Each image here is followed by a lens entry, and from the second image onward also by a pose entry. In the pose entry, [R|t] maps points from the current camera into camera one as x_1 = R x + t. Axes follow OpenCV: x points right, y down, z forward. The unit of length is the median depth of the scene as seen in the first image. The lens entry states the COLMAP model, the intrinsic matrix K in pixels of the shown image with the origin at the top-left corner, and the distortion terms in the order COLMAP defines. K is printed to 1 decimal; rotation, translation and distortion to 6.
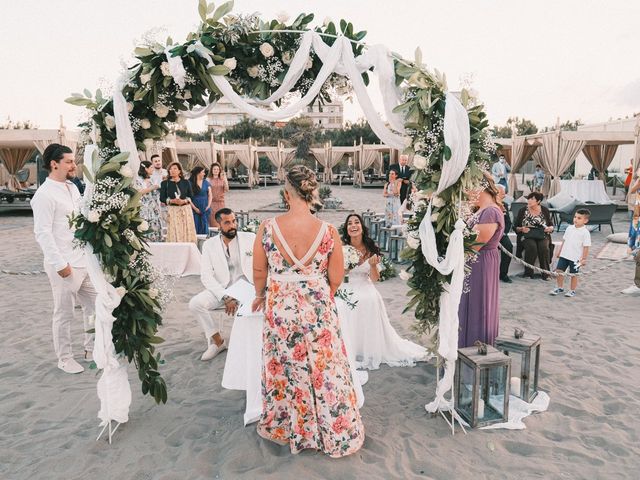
lens RADIAL K [[665.2, 0, 320.0], [0, 665.2, 240.0], [0, 0, 1]] dist [0.010679, 0.015530]
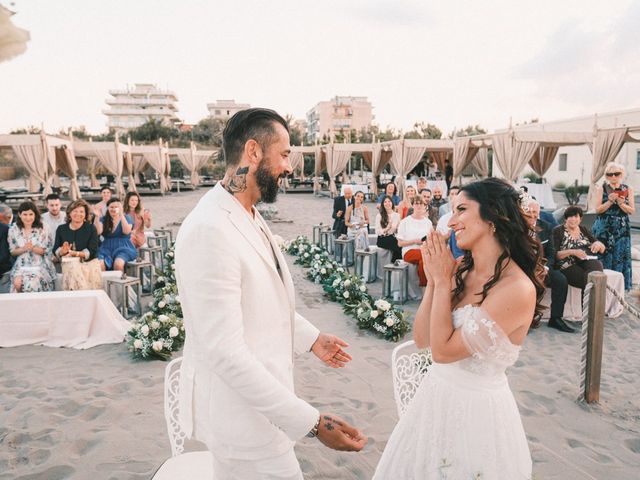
lens RADIAL K [[579.1, 0, 320.0], [0, 579.1, 240.0], [0, 0, 1]] dist [0.013724, 0.005504]
pose [[0.983238, -0.025336, 0.180557, -0.036965], [0.023276, 0.999638, 0.013519, -0.021513], [-0.180834, -0.009089, 0.983472, 0.184741]]
